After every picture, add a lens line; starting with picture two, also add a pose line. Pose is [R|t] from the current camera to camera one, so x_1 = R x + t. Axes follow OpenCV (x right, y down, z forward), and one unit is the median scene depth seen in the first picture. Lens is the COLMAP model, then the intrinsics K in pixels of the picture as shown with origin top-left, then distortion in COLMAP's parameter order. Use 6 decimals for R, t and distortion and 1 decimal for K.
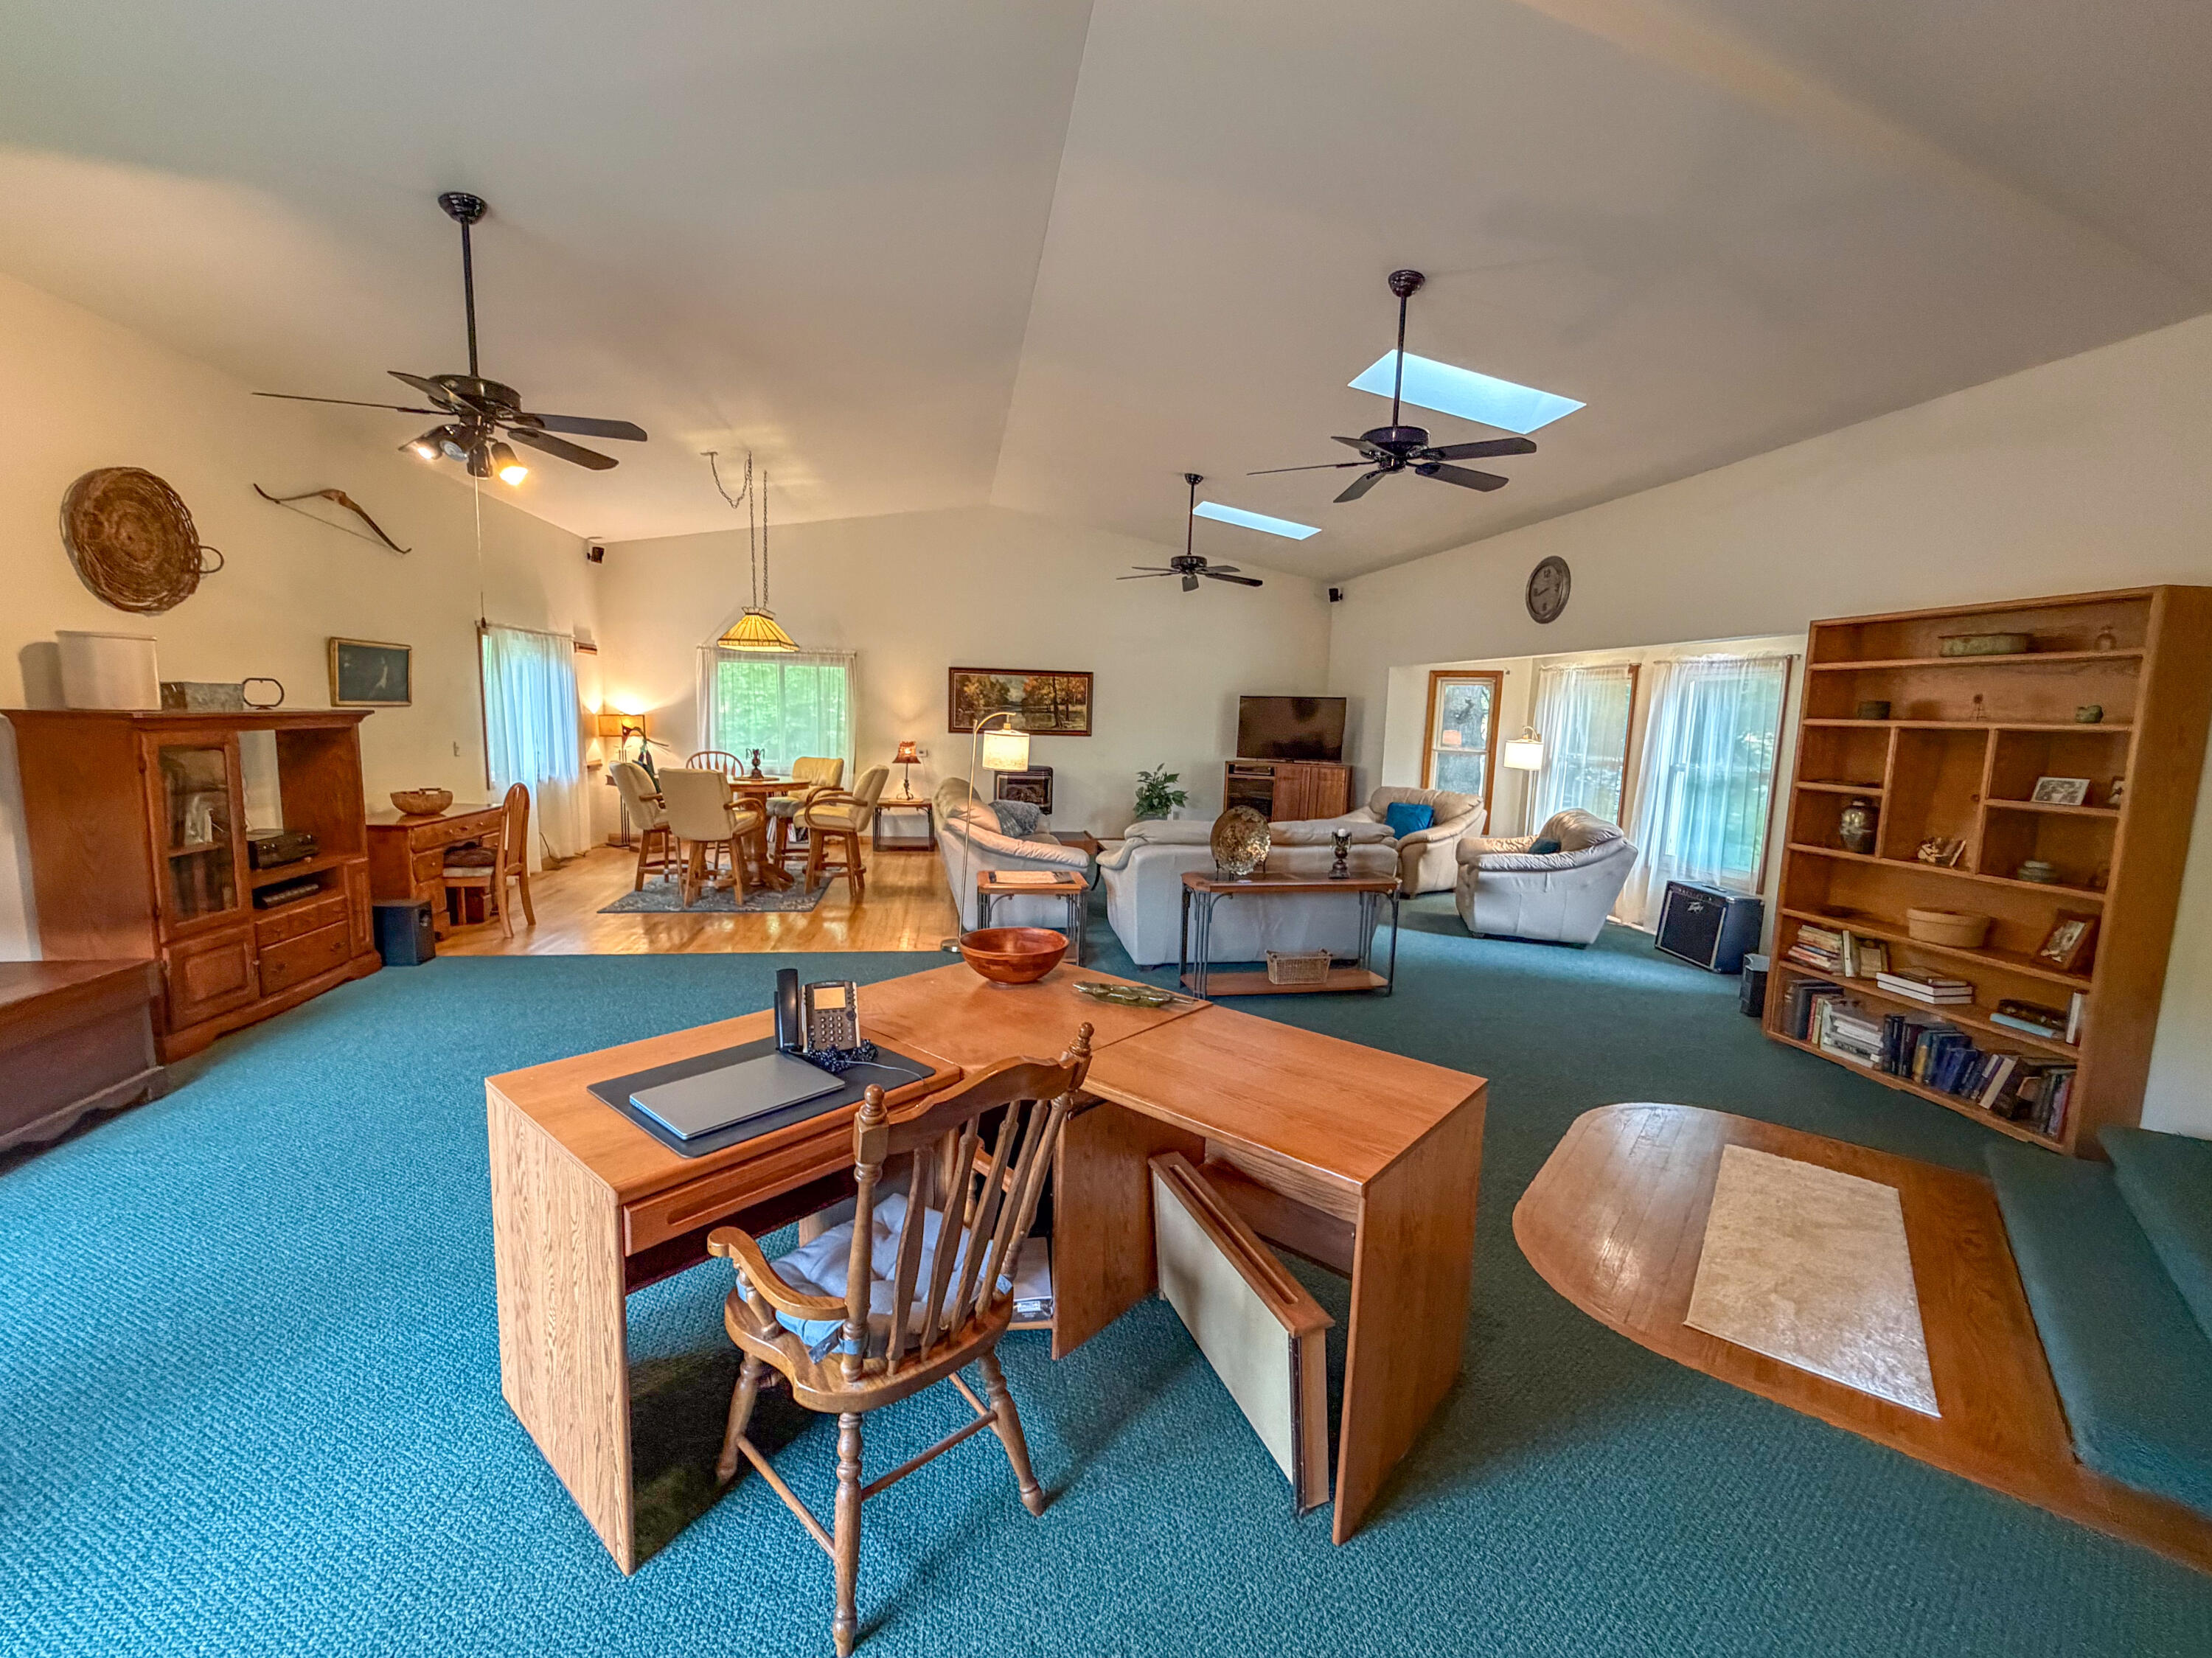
lens RADIAL K [[895.4, 0, 1114.1], [0, 895.4, 832.1], [0, 0, 1]] dist [0.002512, 0.000339]
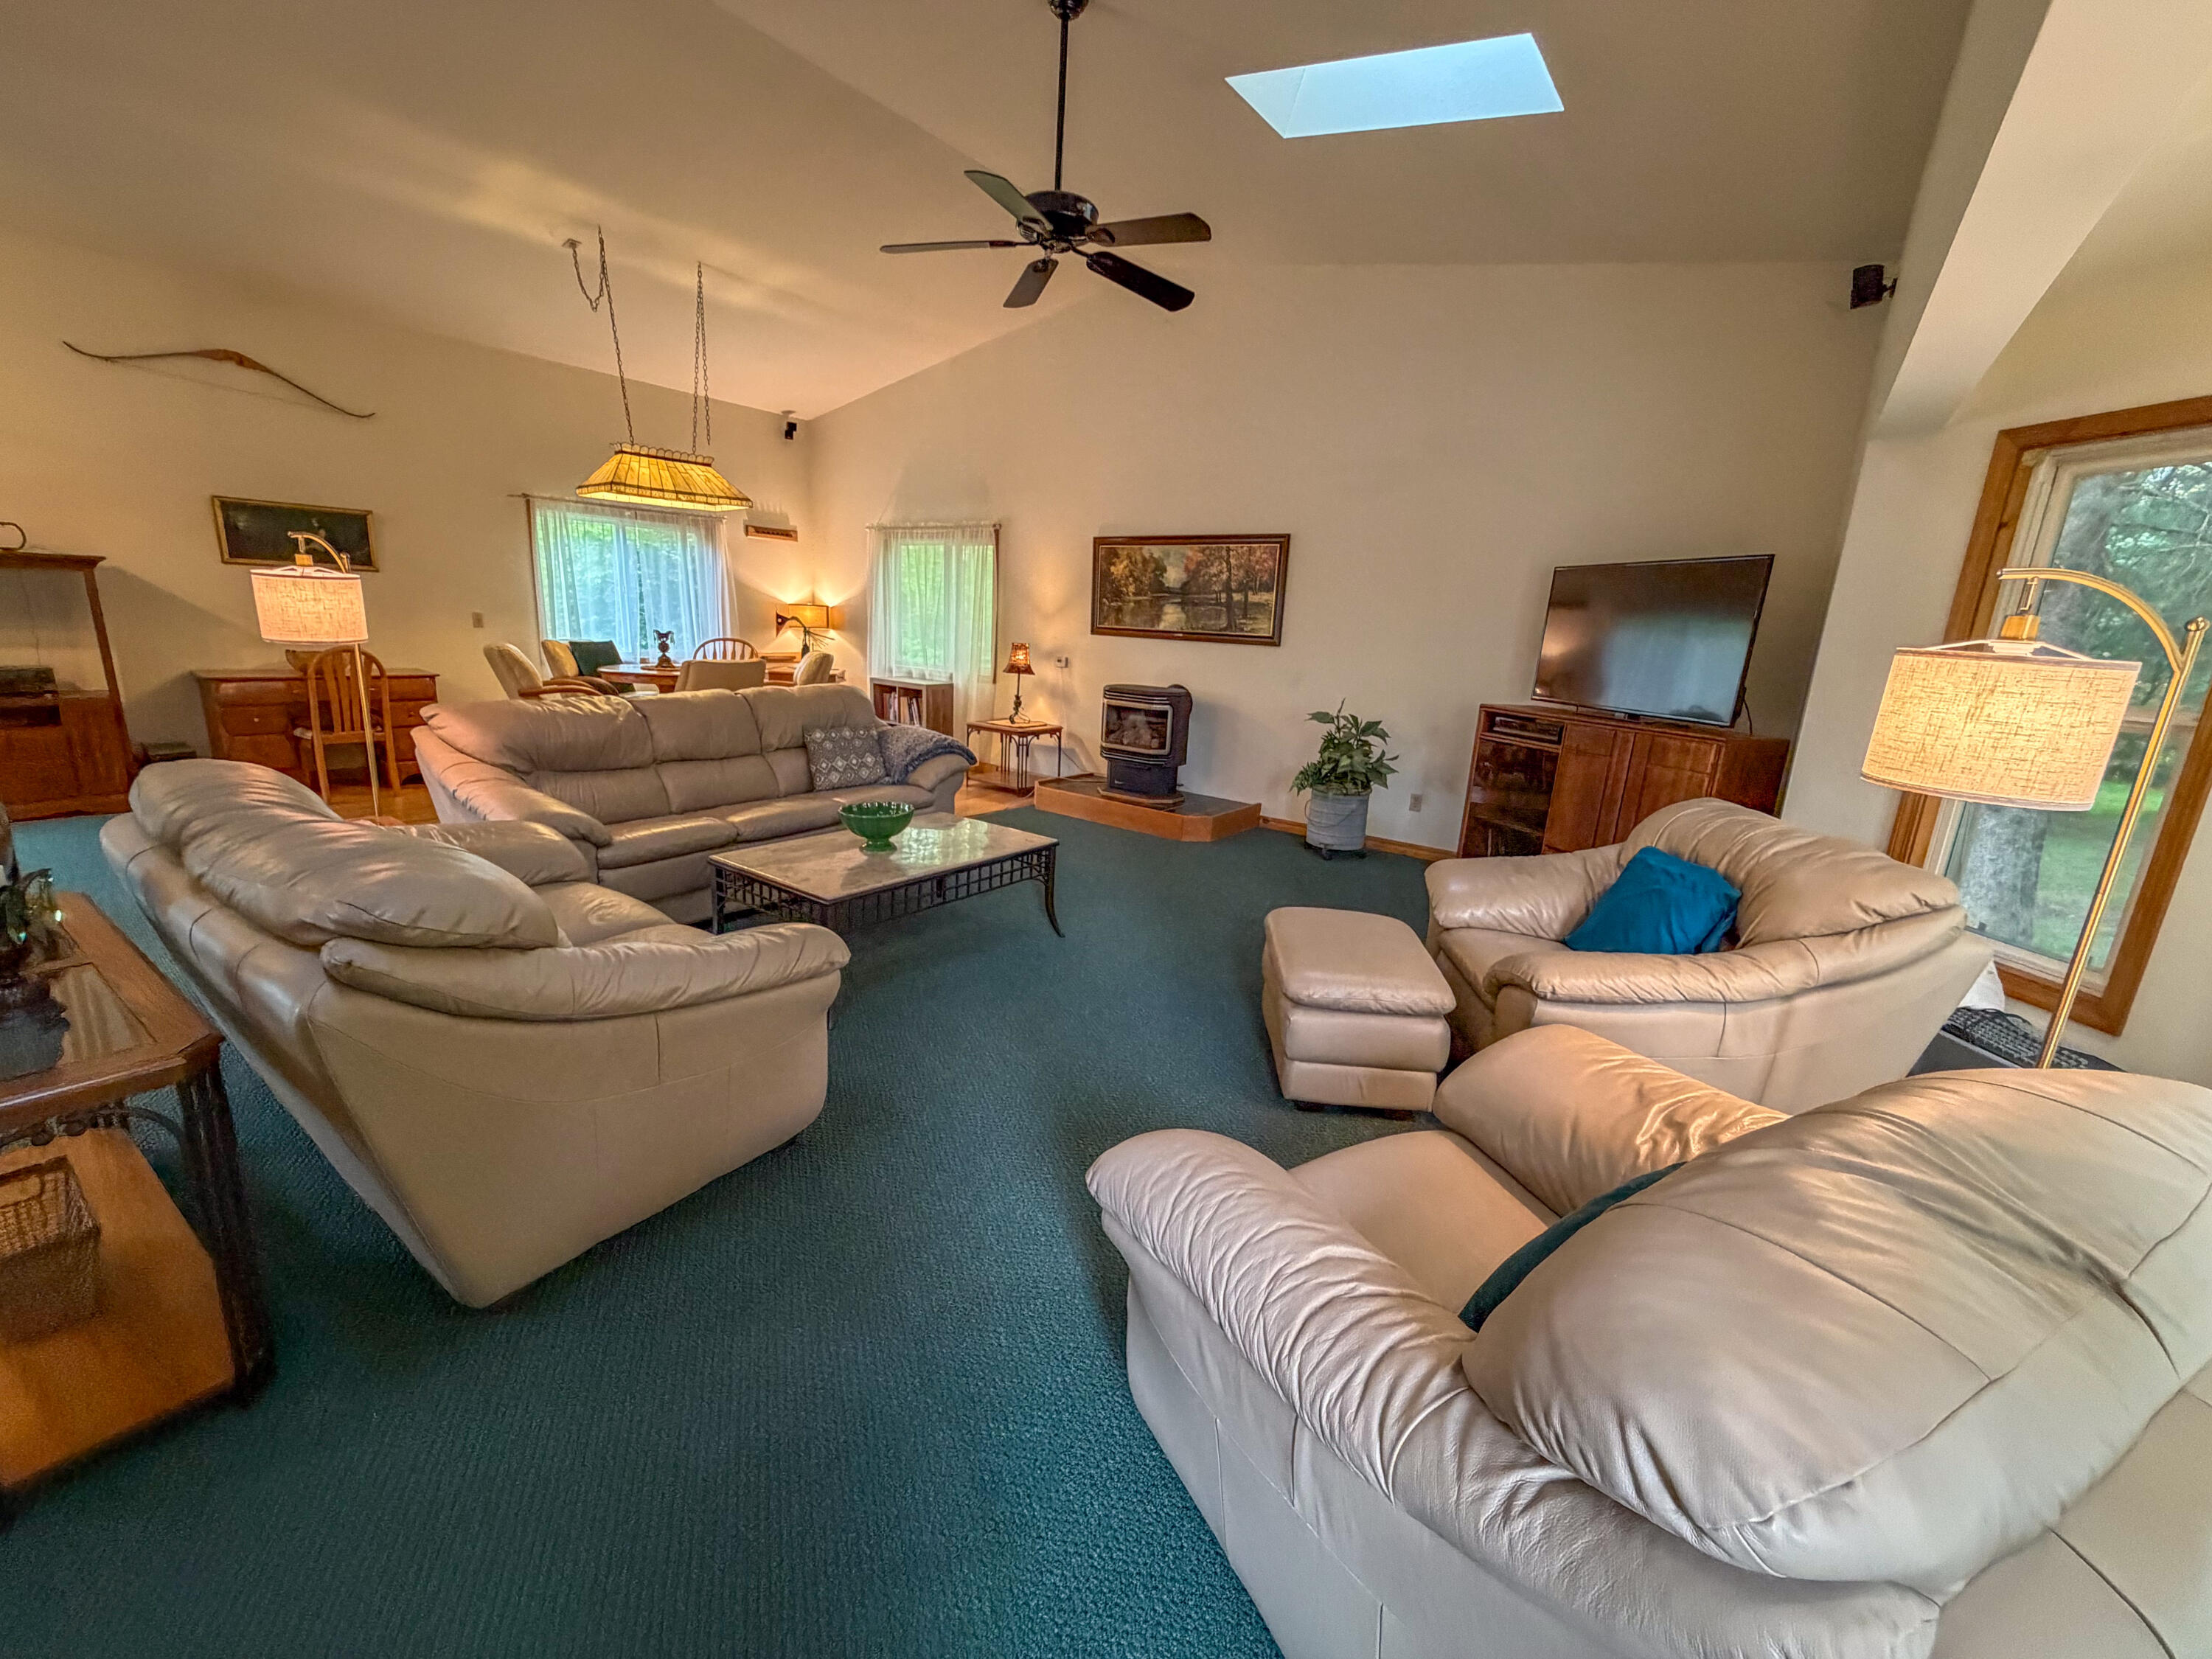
lens RADIAL K [[895.5, 0, 1102.8], [0, 895.5, 829.0], [0, 0, 1]] dist [0.002512, 0.000339]
pose [[0.684592, 0.172169, -0.708302, 0.343810], [-0.126645, 0.985021, 0.117026, -0.044625], [0.717840, 0.009587, 0.696142, 0.525533]]
